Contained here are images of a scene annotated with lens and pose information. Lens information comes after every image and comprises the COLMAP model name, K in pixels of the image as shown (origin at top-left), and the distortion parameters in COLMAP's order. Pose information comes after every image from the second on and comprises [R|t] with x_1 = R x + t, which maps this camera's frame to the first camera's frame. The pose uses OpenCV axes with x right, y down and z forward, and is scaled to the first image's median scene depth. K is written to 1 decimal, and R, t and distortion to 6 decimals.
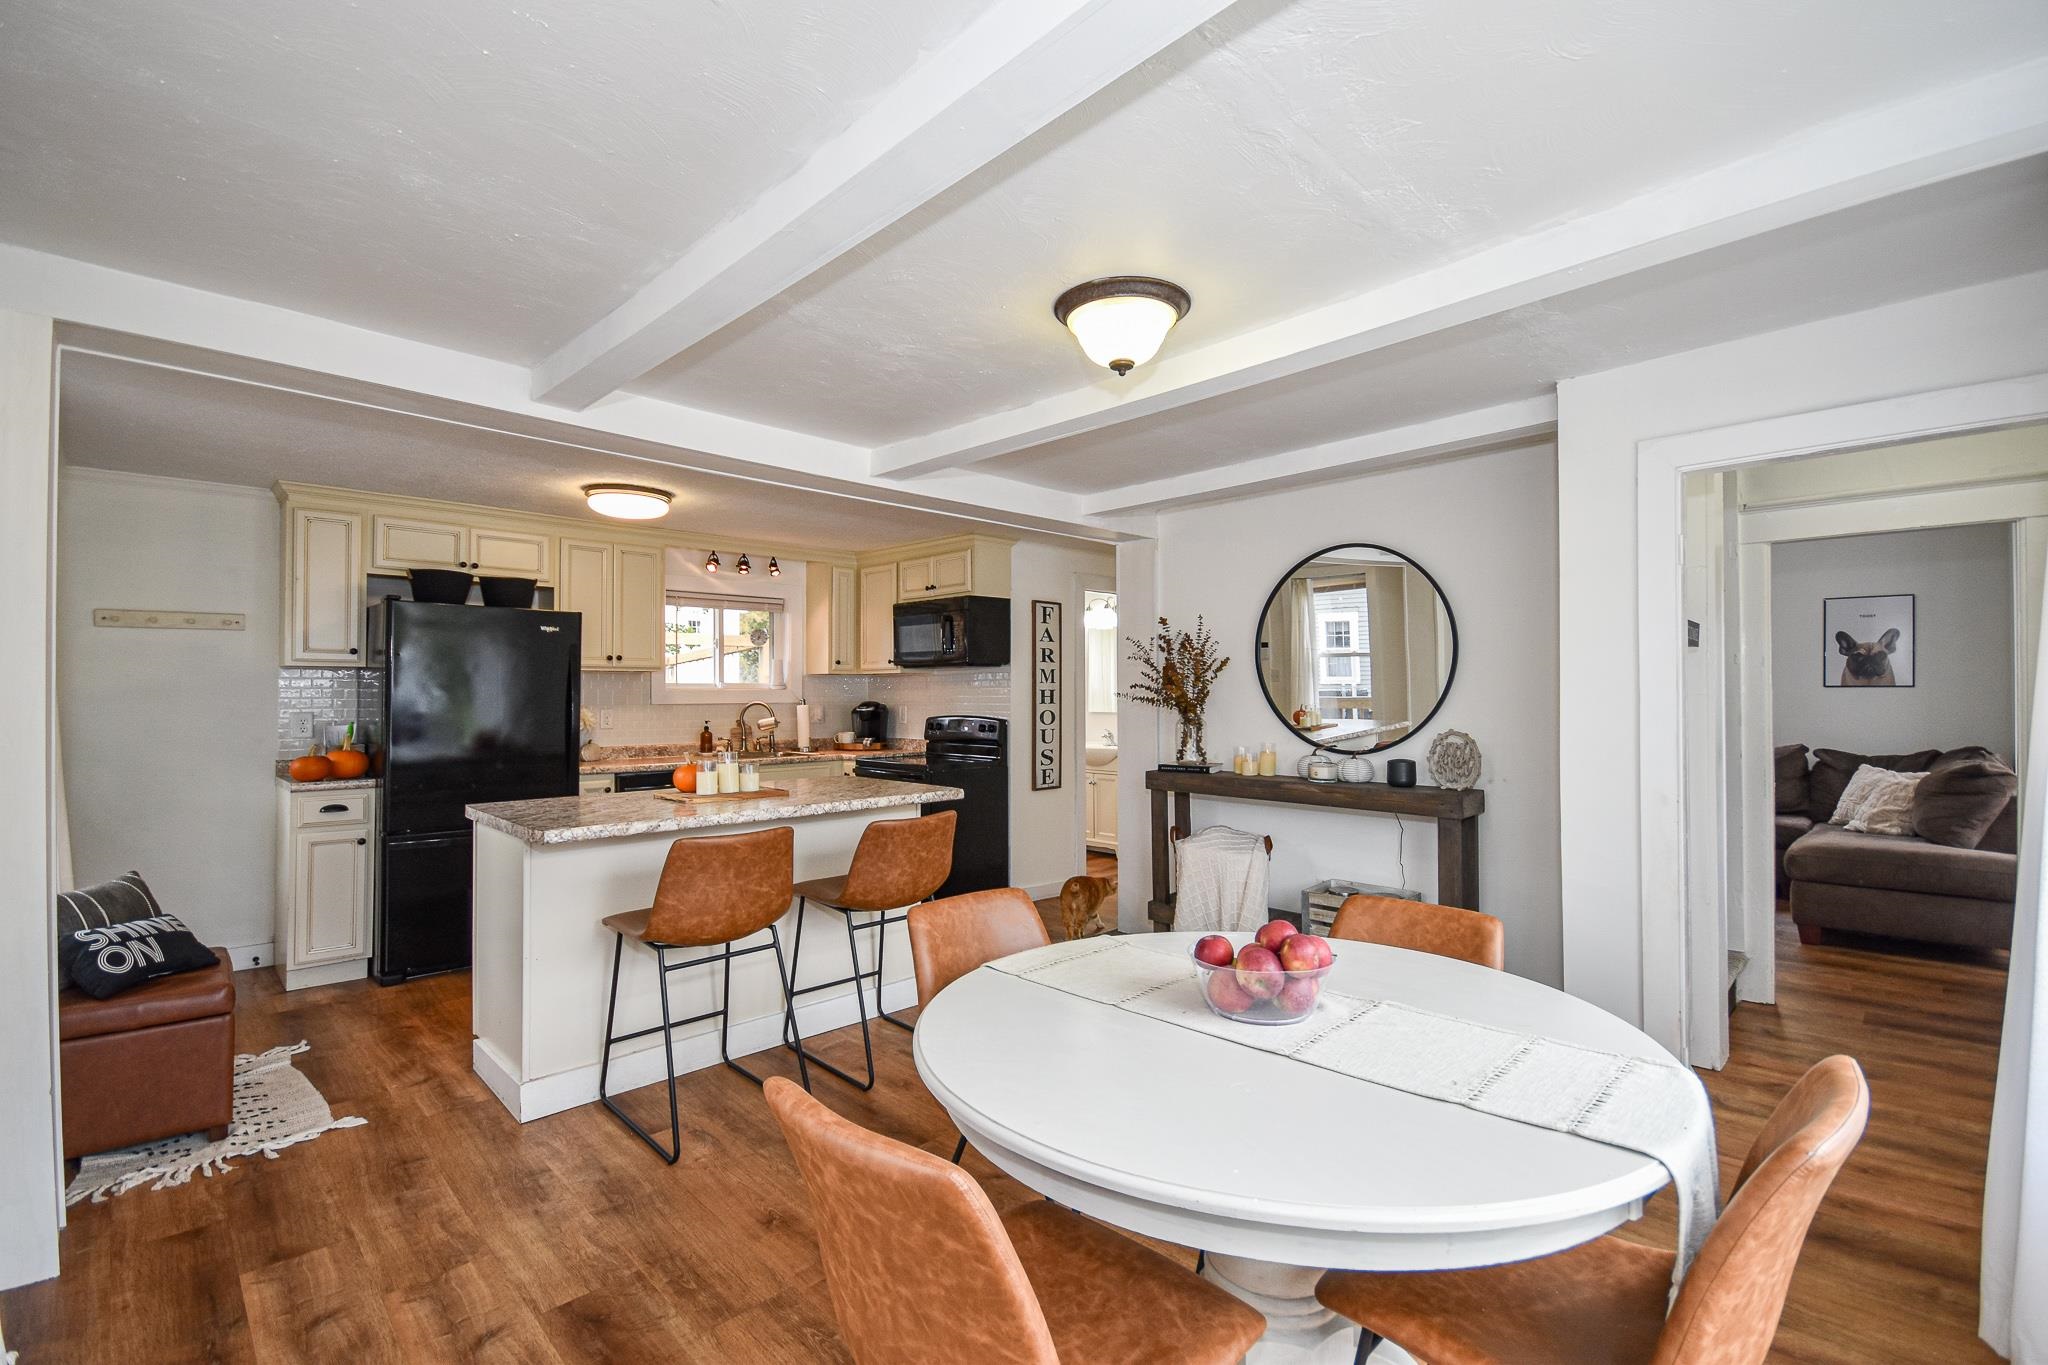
lens RADIAL K [[888.5, 0, 1024.0], [0, 888.5, 682.5], [0, 0, 1]] dist [0.000395, -0.000017]
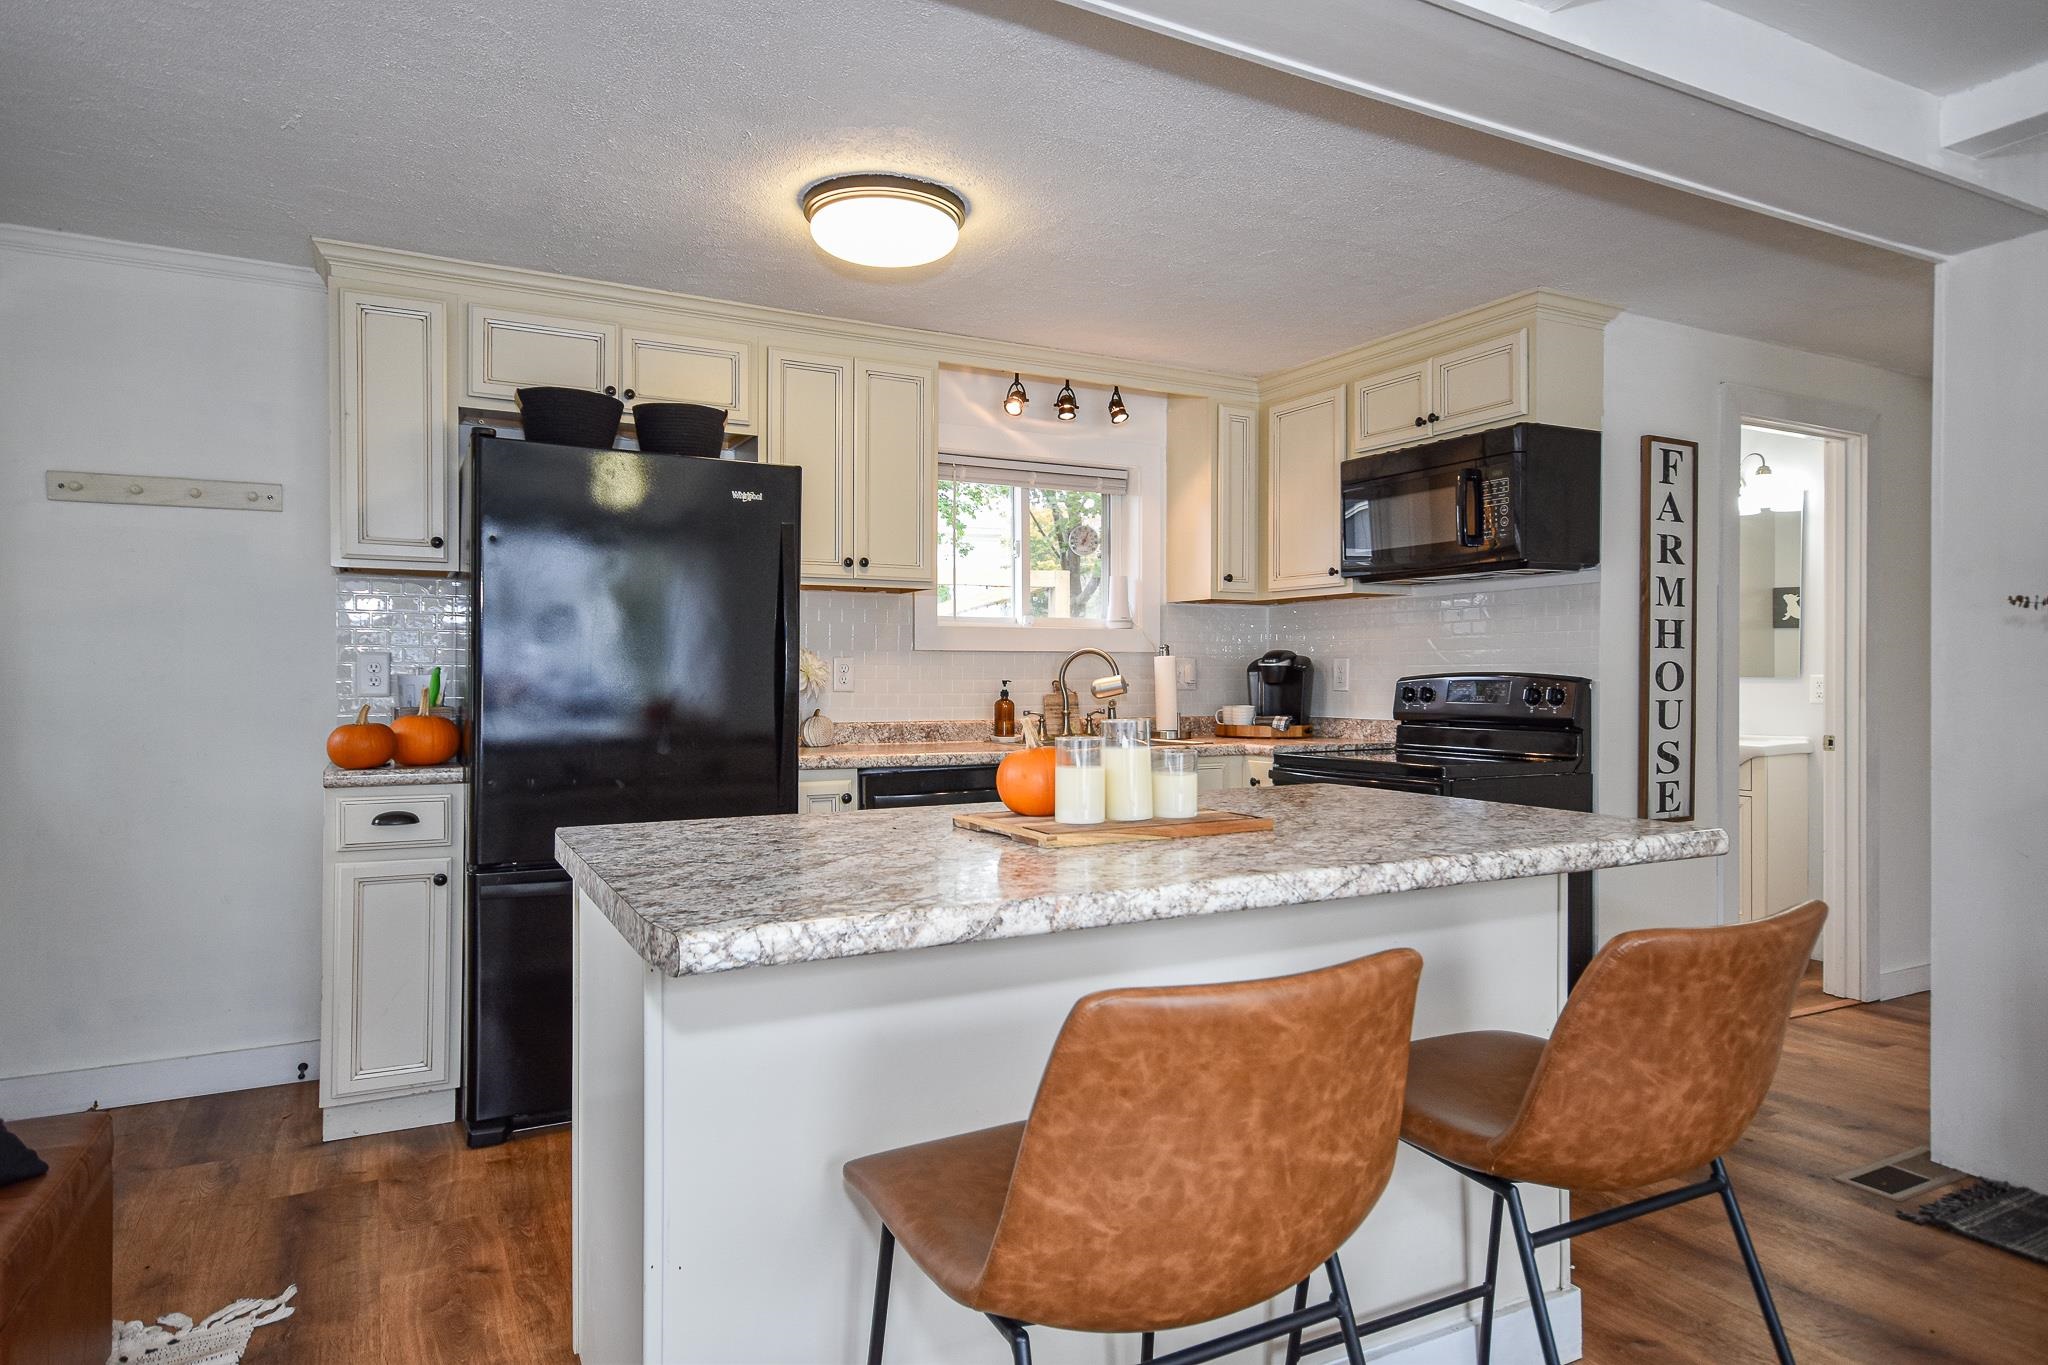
lens RADIAL K [[1191.6, 0, 1032.1], [0, 1191.6, 681.9], [0, 0, 1]] dist [-0.002248, 0.000073]
pose [[0.961543, 0.003767, -0.274628, -0.137060], [0.001336, 0.999830, 0.018394, 0.031241], [0.274651, -0.018054, 0.961375, 0.284877]]
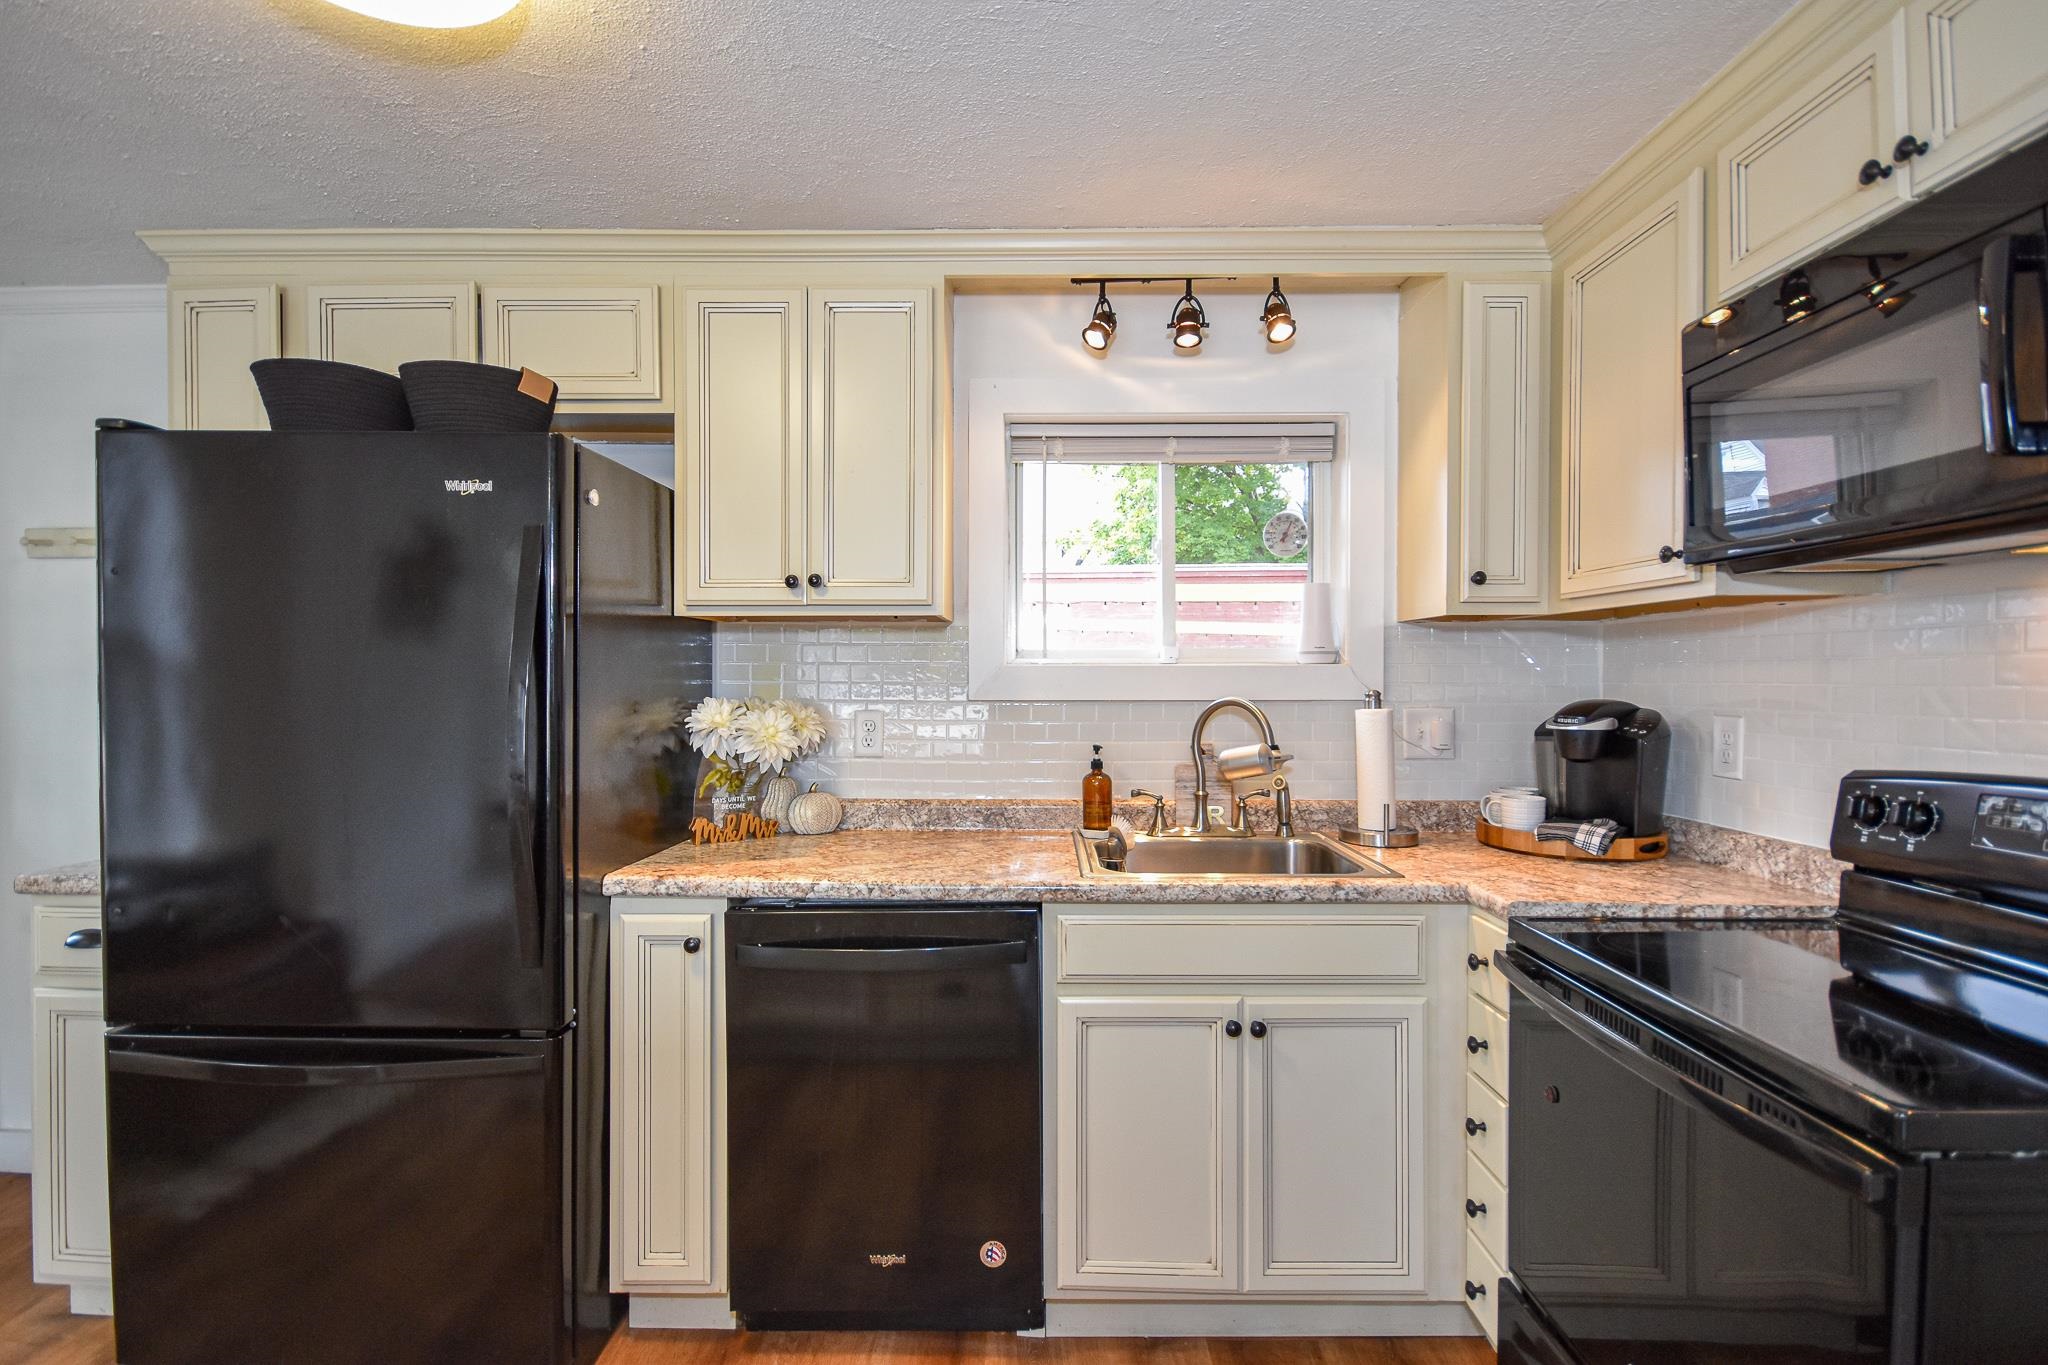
lens RADIAL K [[947.3, 0, 1031.1], [0, 947.3, 683.4], [0, 0, 1]] dist [0.000954, -0.000260]
pose [[0.710841, 0.007279, -0.703315, -0.093154], [0.006343, 0.999839, 0.016759, 0.009600], [0.703324, -0.016374, 0.710680, 0.716248]]
